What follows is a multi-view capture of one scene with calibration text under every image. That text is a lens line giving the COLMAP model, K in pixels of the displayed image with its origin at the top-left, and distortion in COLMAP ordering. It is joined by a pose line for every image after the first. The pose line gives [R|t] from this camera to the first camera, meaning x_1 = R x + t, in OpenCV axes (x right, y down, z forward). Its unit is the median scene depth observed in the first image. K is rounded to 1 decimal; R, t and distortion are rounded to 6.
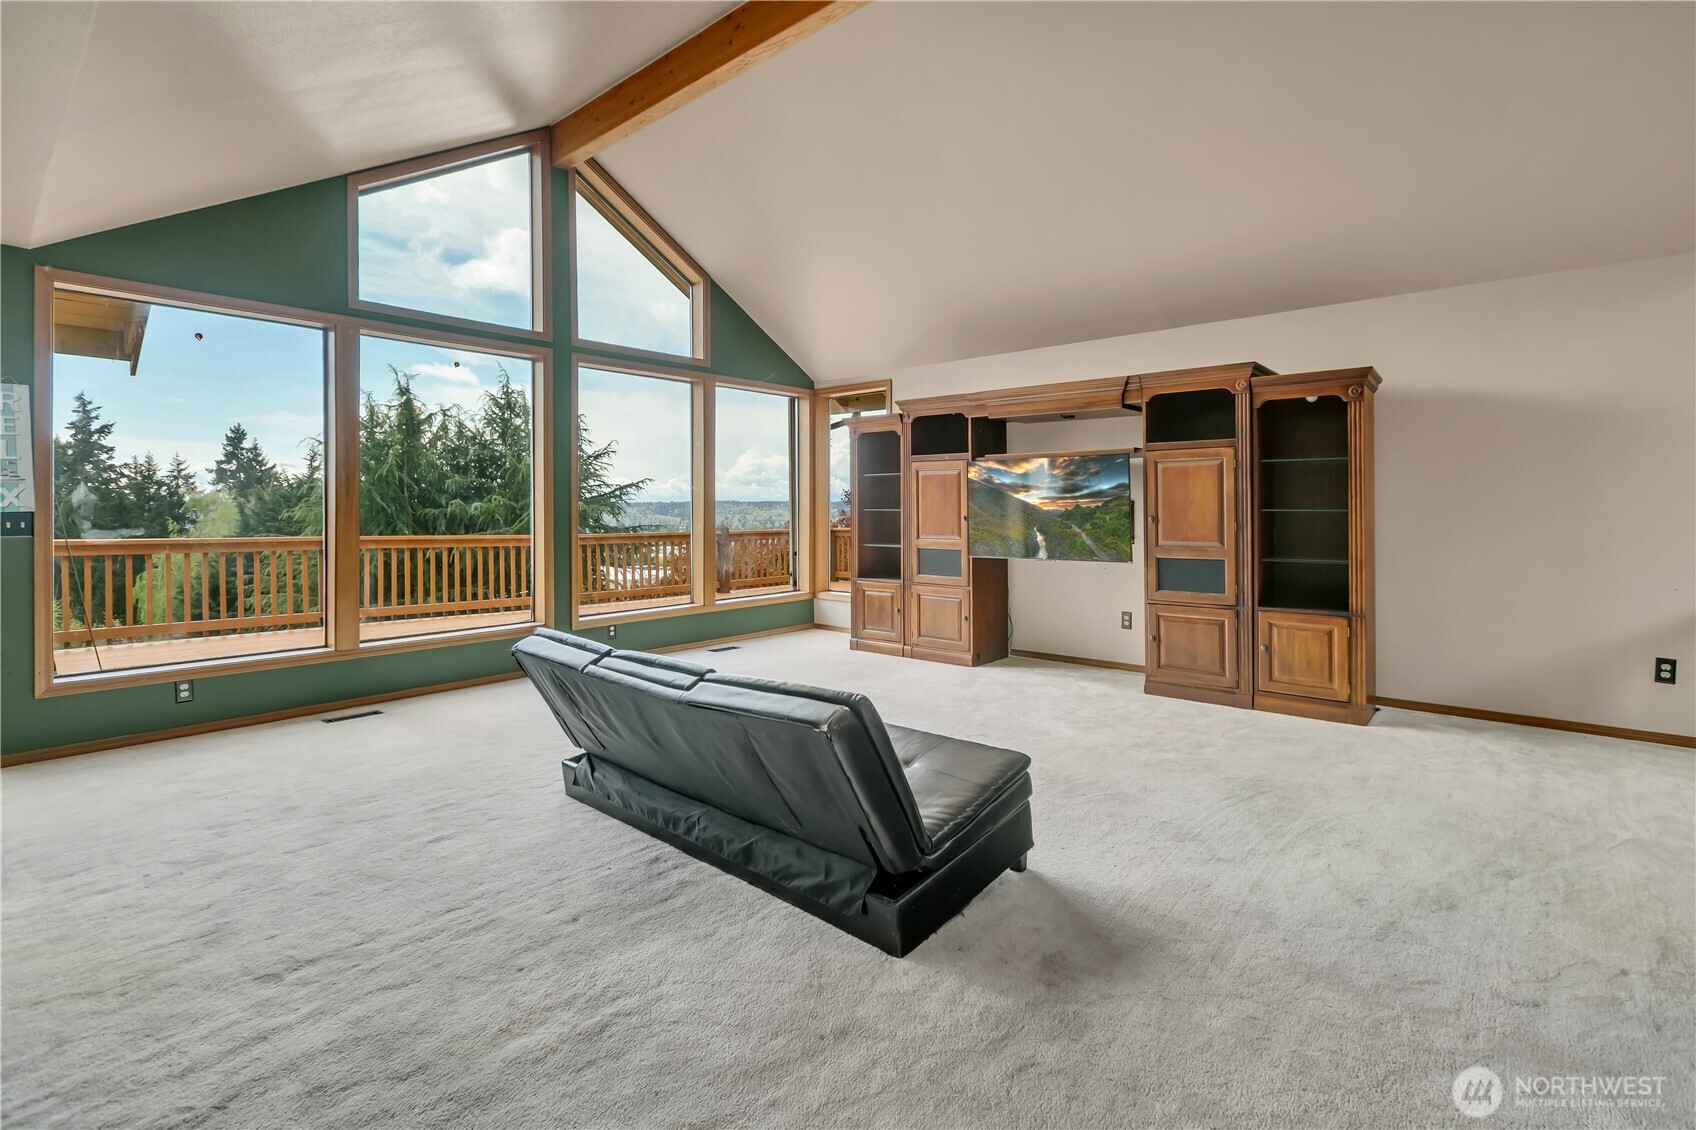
lens RADIAL K [[781.5, 0, 874.7], [0, 781.5, 509.2], [0, 0, 1]] dist [-0.000260, -0.000282]
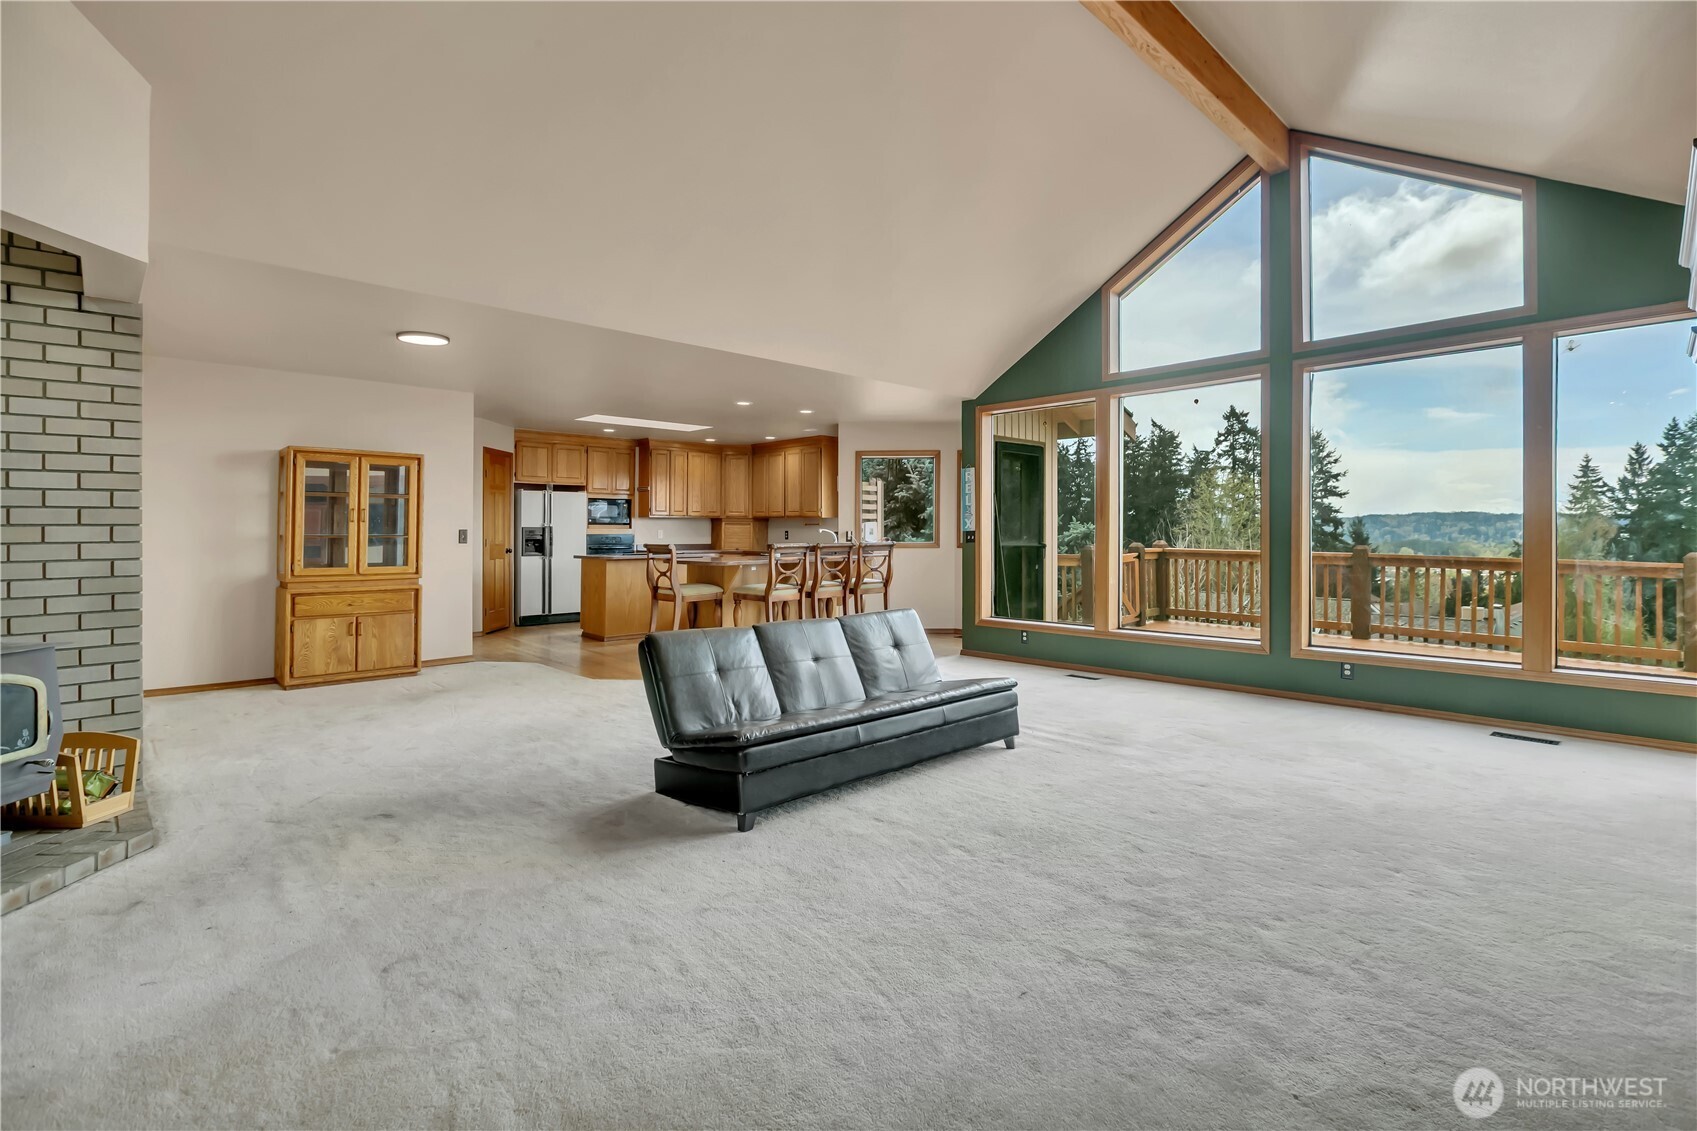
lens RADIAL K [[776.6, 0, 843.4], [0, 776.6, 522.1], [0, 0, 1]] dist [0.000932, 0.000129]
pose [[-0.123730, -0.001072, -0.992315, 0.634051], [-0.001207, 0.999999, -0.000930, -0.004756], [0.992315, 0.001082, -0.123732, 0.614577]]
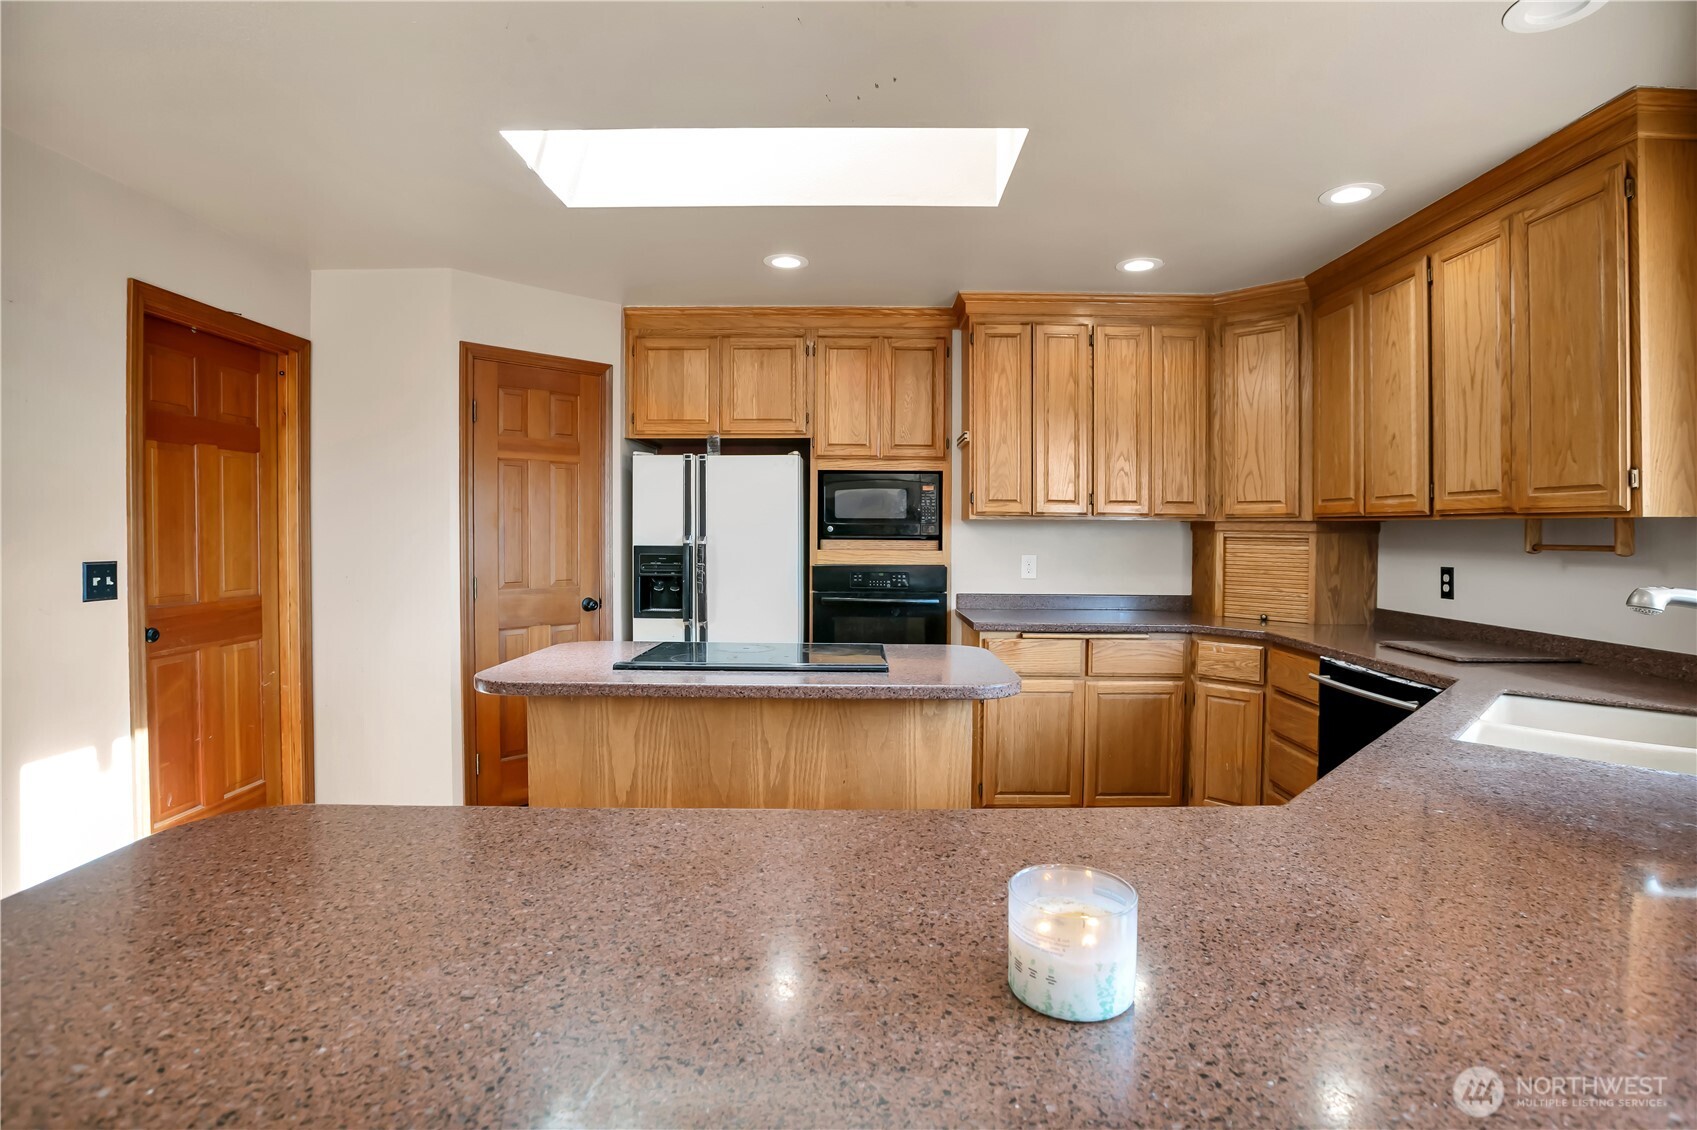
lens RADIAL K [[798.2, 0, 868.6], [0, 798.2, 555.5], [0, 0, 1]] dist [-0.071821, 0.020918]
pose [[-0.768276, 0.023597, -0.639684, -0.703922], [0.000197, 0.999329, 0.036627, -0.011527], [0.640119, 0.028013, -0.767765, 0.373445]]
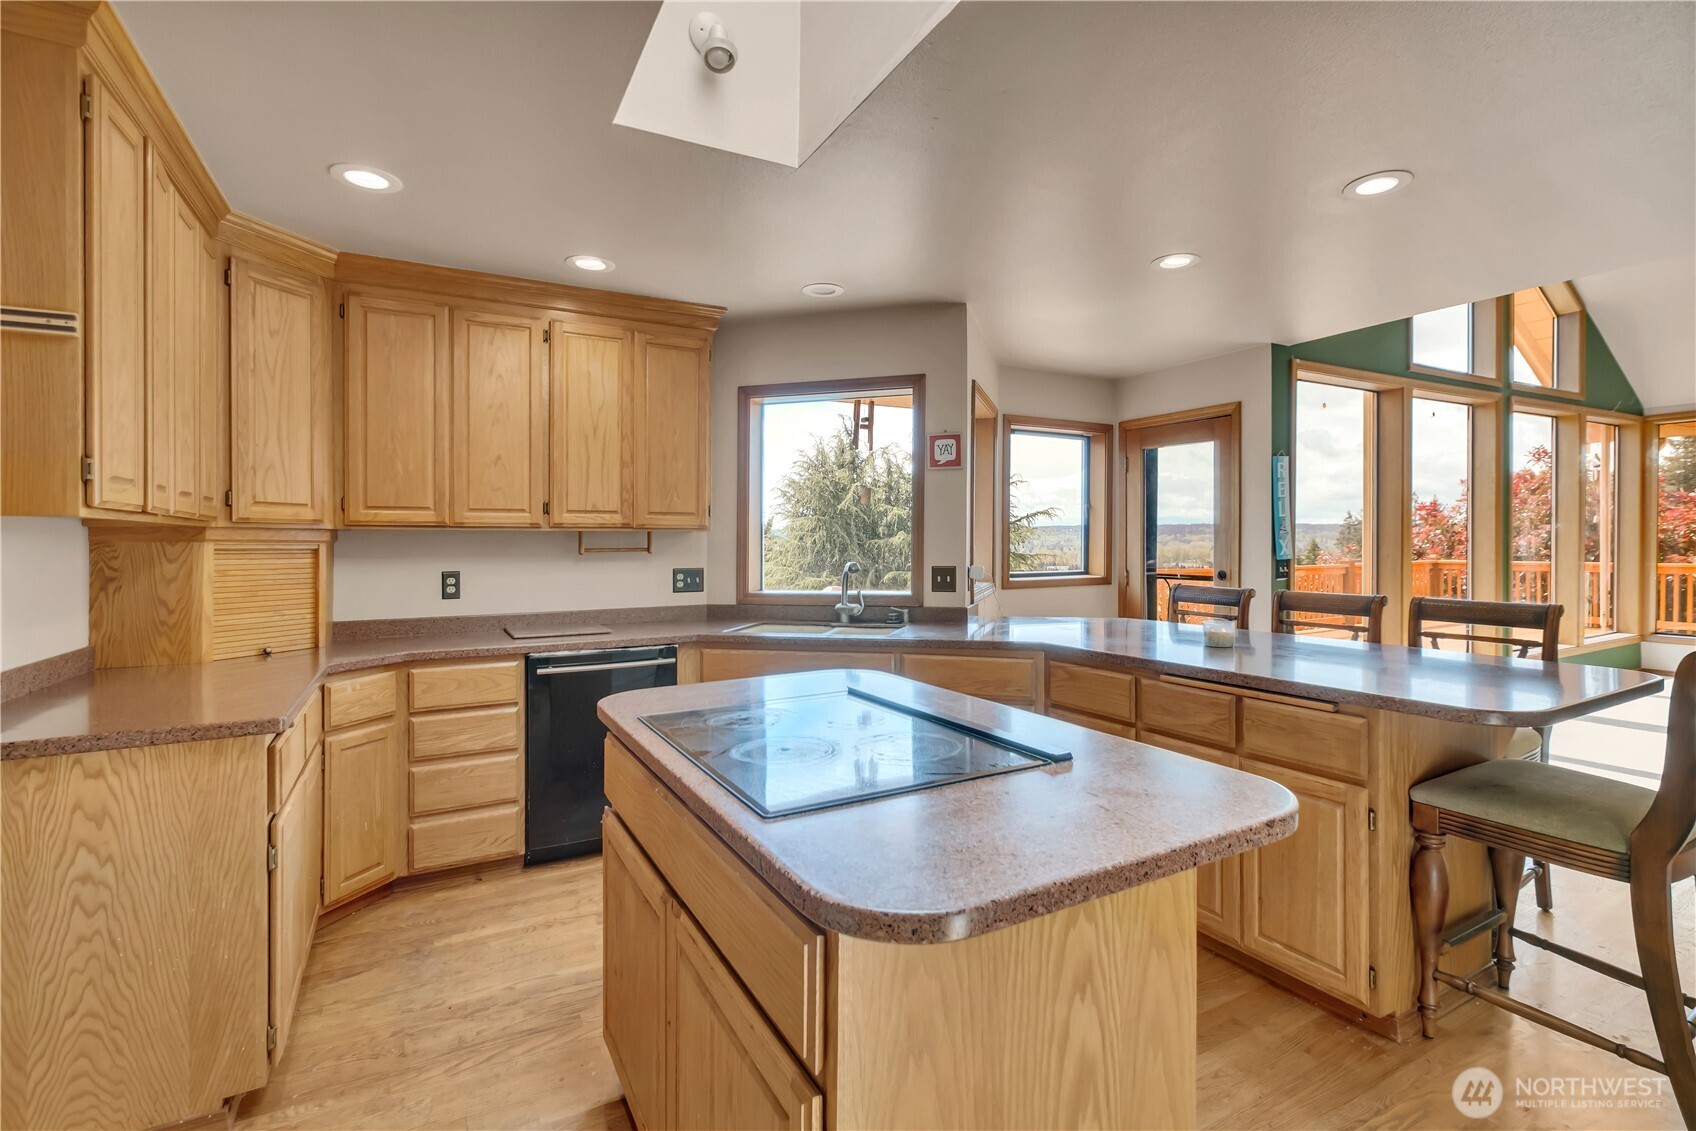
lens RADIAL K [[785.9, 0, 879.3], [0, 785.9, 546.5], [0, 0, 1]] dist [-0.000104, -0.000277]
pose [[0.931669, 0.005704, -0.363264, -0.817593], [-0.002711, 0.999958, 0.008751, -0.009776], [0.363299, -0.007168, 0.931645, -0.258779]]
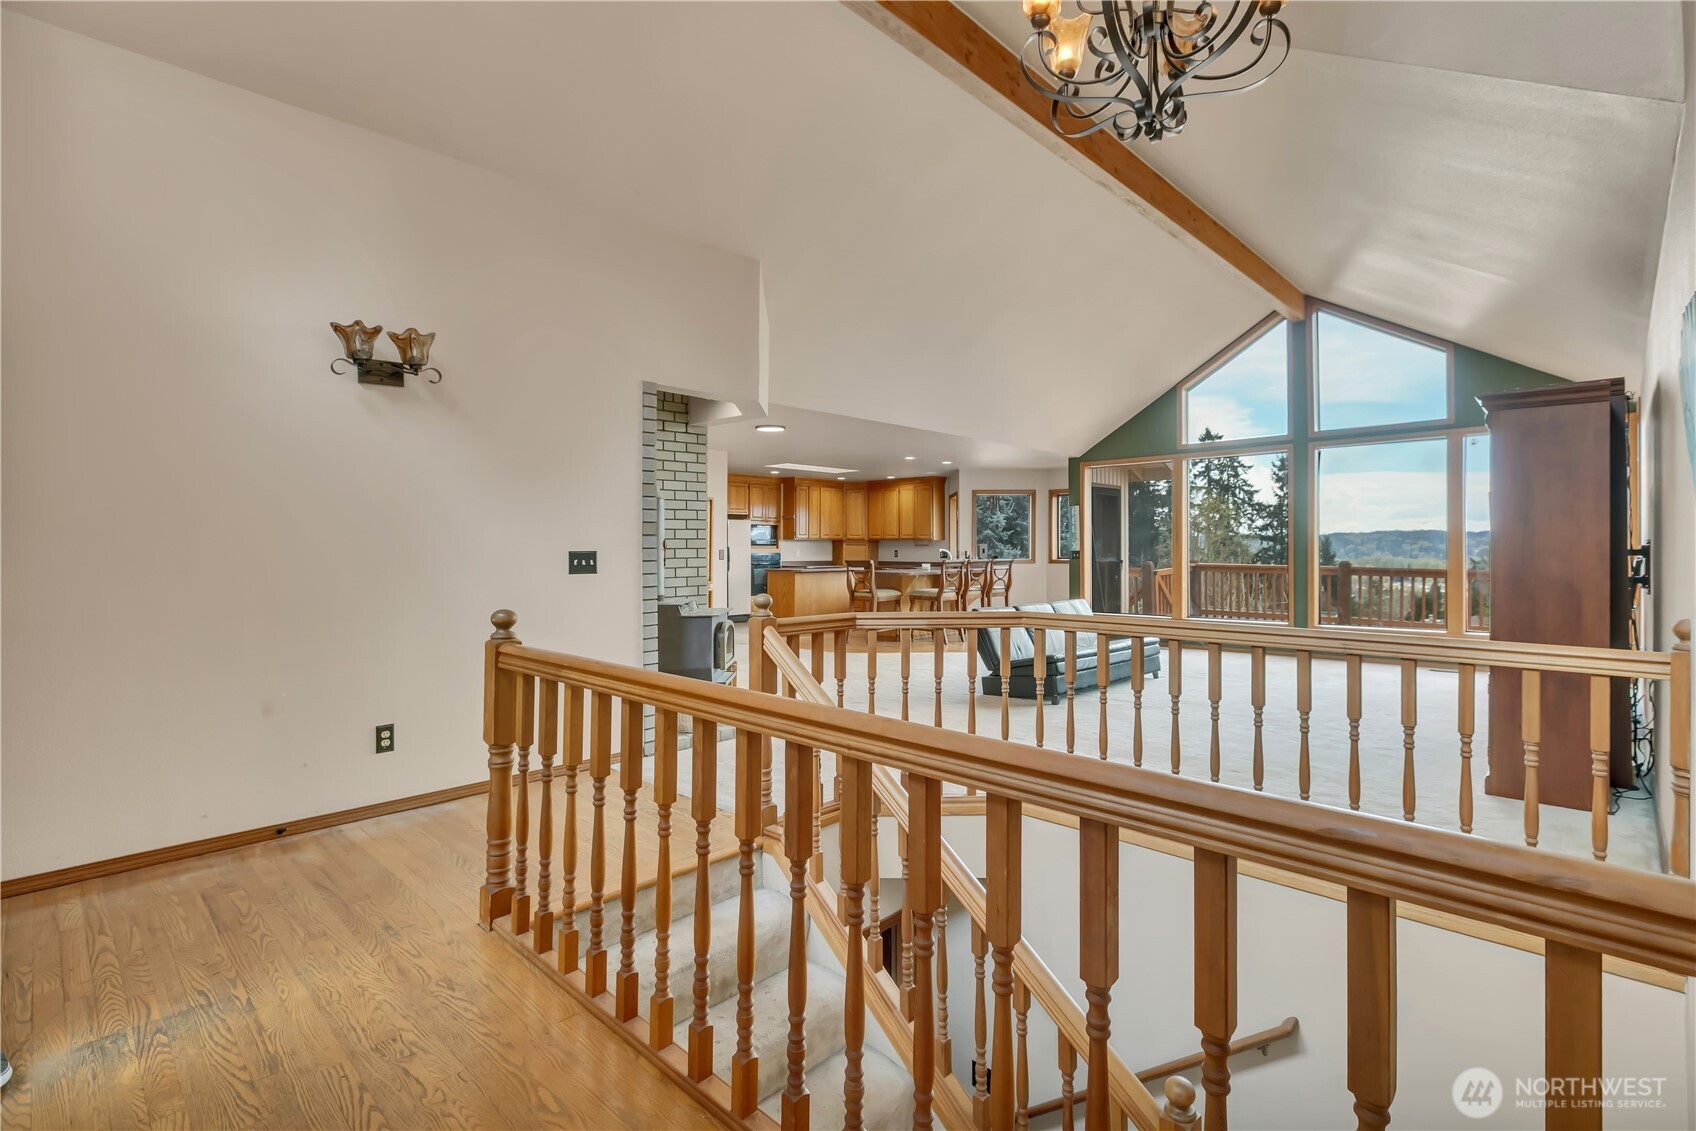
lens RADIAL K [[779.8, 0, 856.0], [0, 779.8, 540.9], [0, 0, 1]] dist [0.000292, -0.000986]
pose [[-0.079004, 0.000070, -0.996874, 1.204026], [-0.001223, 0.999999, 0.000168, -0.014425], [0.996874, 0.001233, -0.079004, 0.284667]]
